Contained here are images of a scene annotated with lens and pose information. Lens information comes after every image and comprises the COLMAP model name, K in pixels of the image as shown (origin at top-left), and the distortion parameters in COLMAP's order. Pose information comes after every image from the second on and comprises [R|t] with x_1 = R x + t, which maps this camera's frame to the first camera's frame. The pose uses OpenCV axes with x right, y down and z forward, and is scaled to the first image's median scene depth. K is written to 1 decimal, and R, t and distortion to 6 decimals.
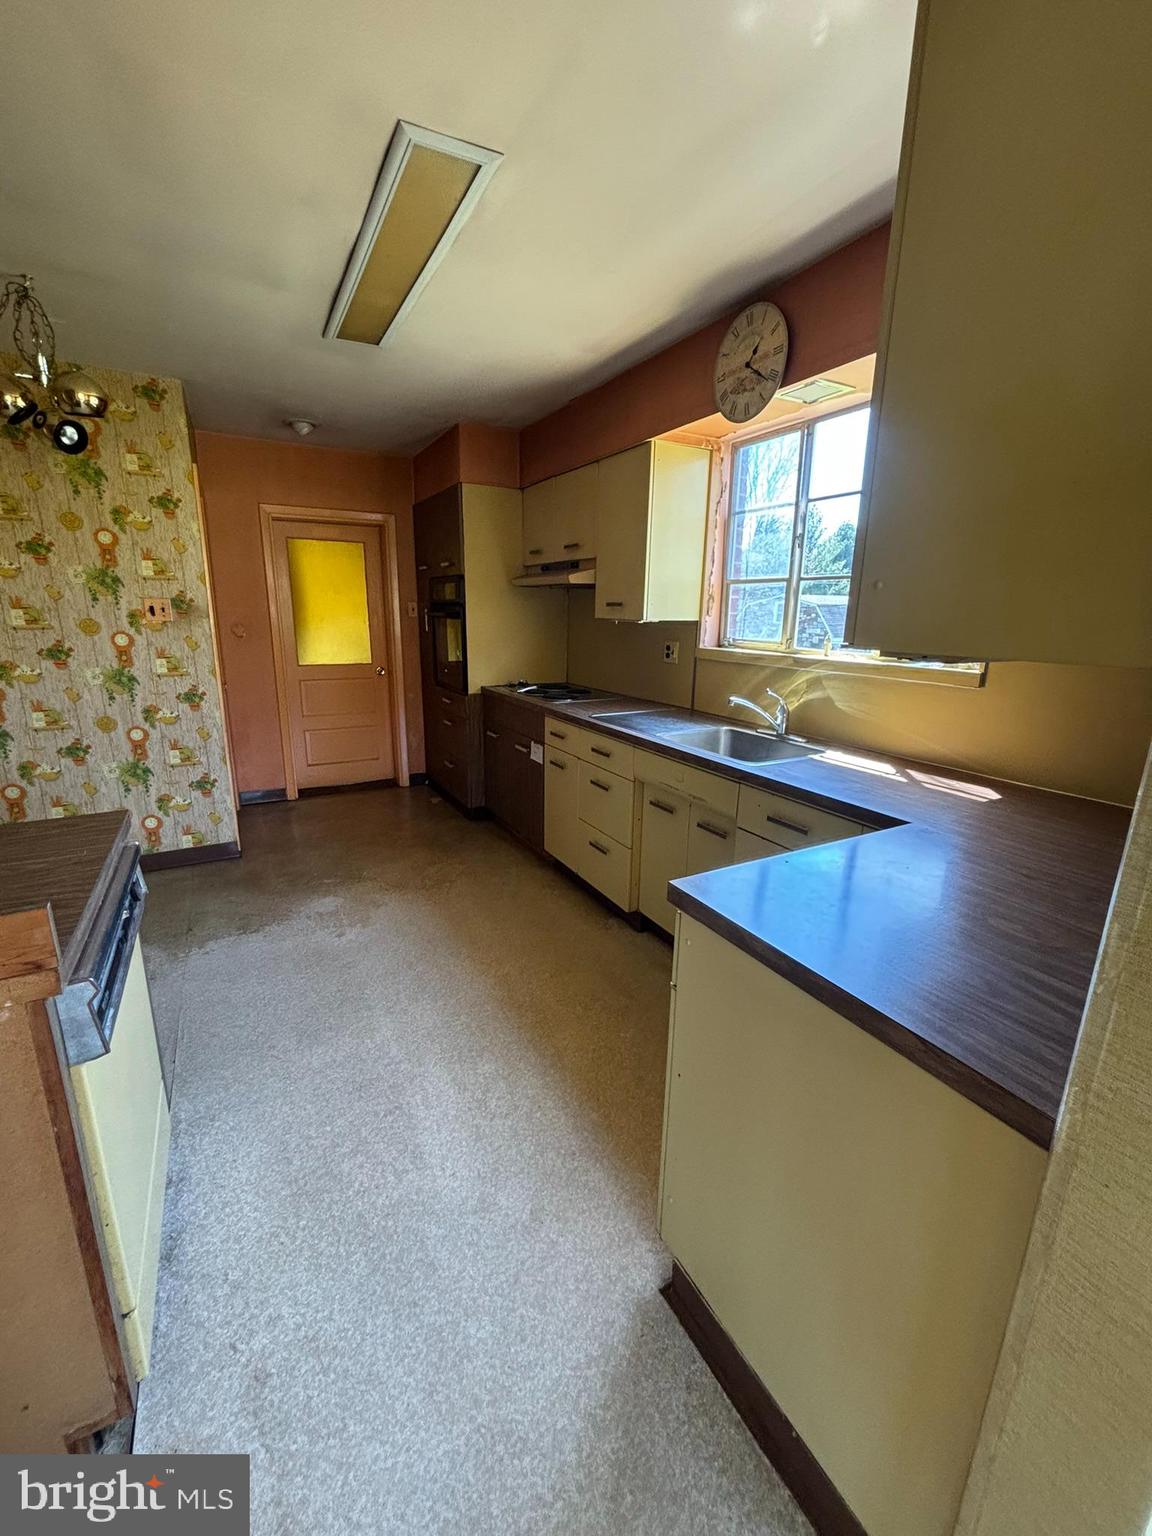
lens RADIAL K [[618.1, 0, 570.3], [0, 618.1, 767.0], [0, 0, 1]] dist [0.004080, -0.001870]
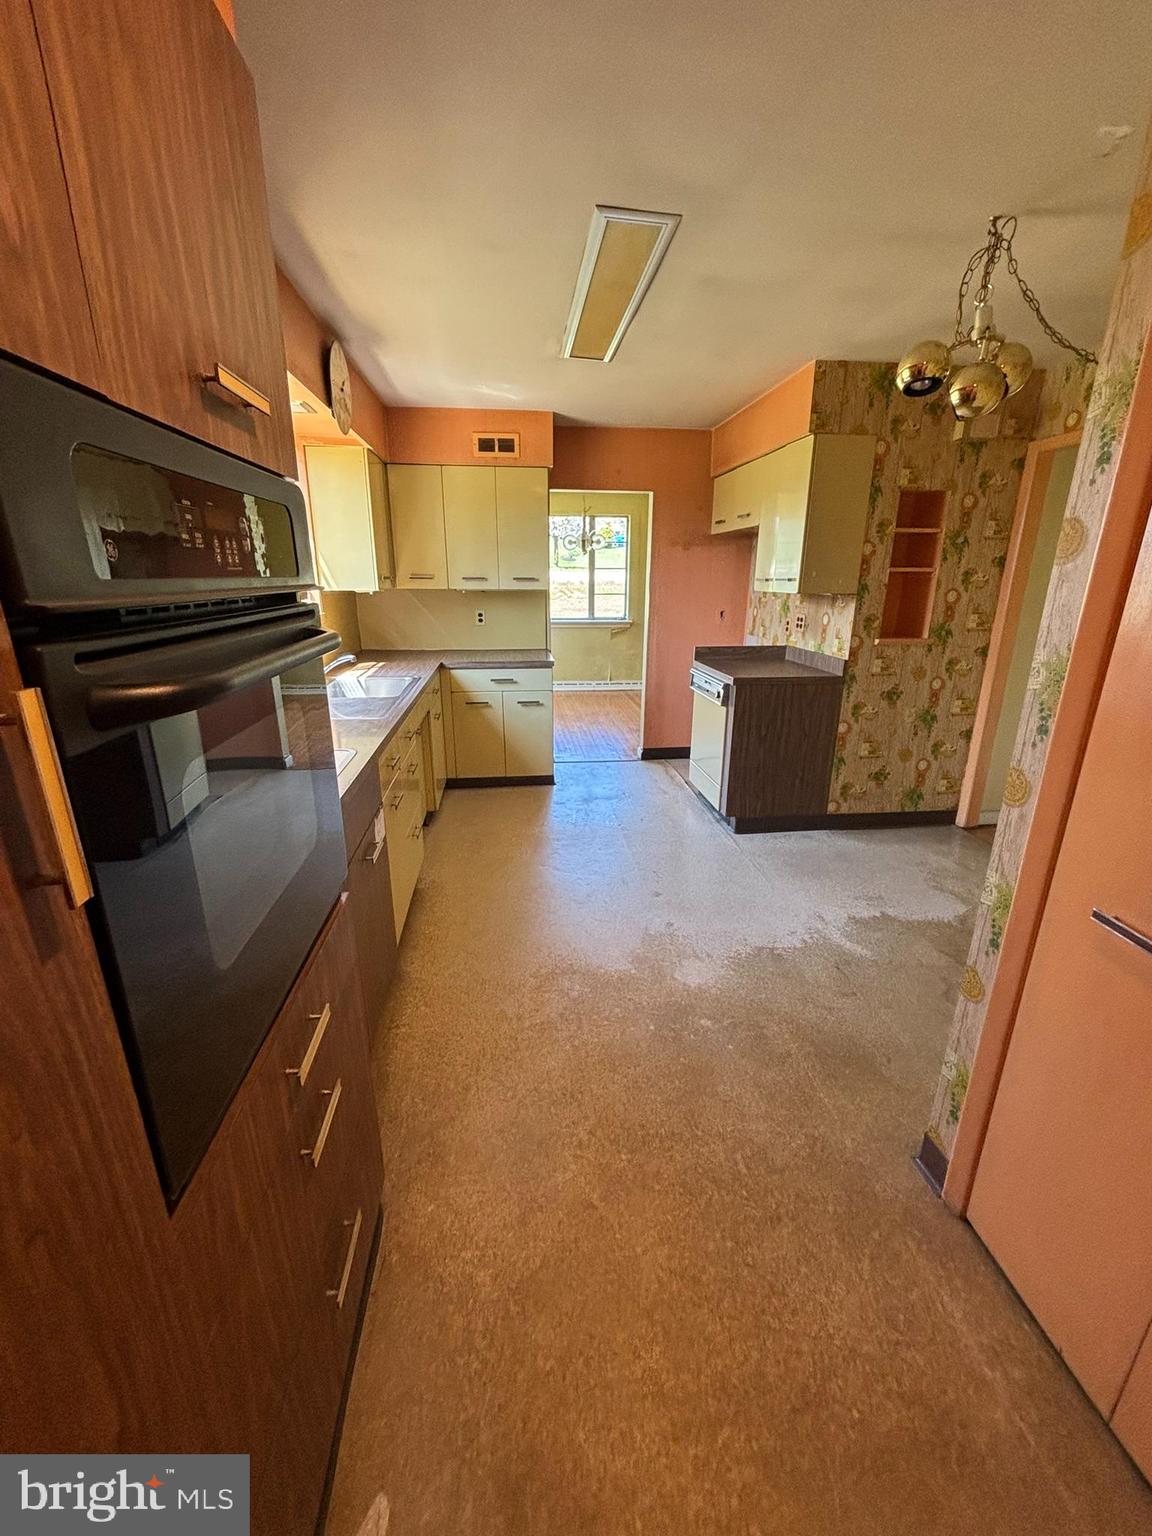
lens RADIAL K [[618.1, 0, 577.0], [0, 618.1, 772.3], [0, 0, 1]] dist [0.004080, -0.001870]
pose [[-0.927402, -0.135594, 0.348626, -0.633707], [0.071084, 0.851125, 0.520129, -0.539615], [-0.367250, 0.507150, -0.779696, 1.973305]]
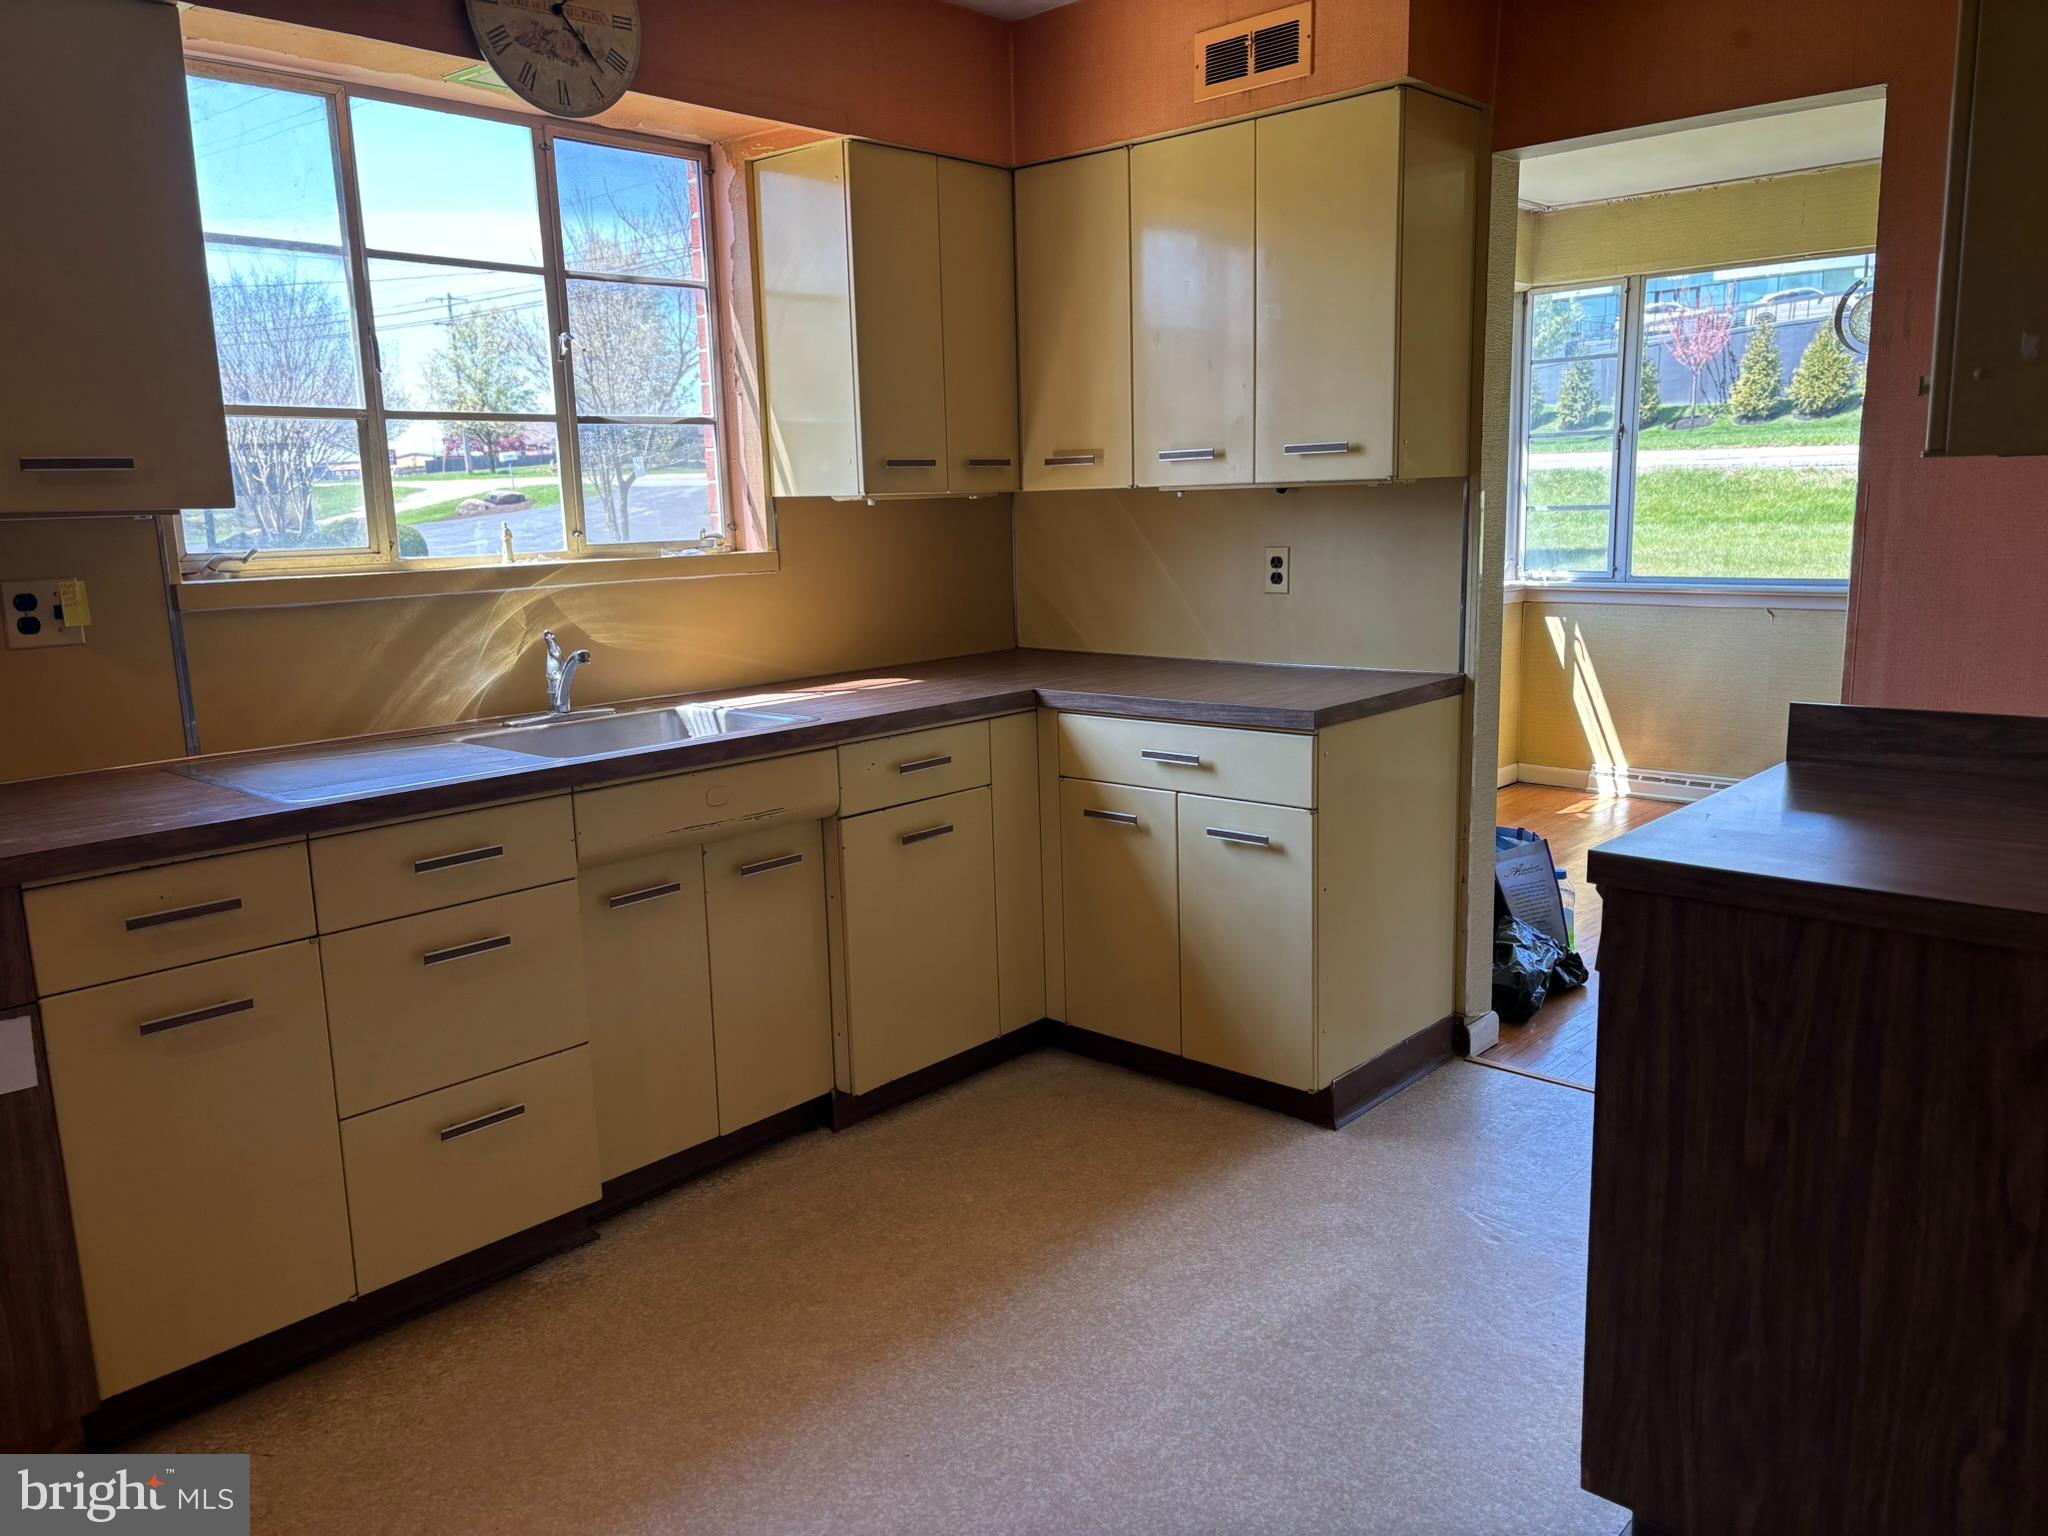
lens RADIAL K [[1546.9, 0, 1017.3], [0, 1546.9, 786.4], [0, 0, 1]] dist [0.055358, -0.052913]
pose [[-0.322233, -0.187088, 0.927989, -1.062056], [0.254194, 0.927176, 0.275190, -0.273152], [-0.911894, 0.324564, -0.251211, 1.062067]]
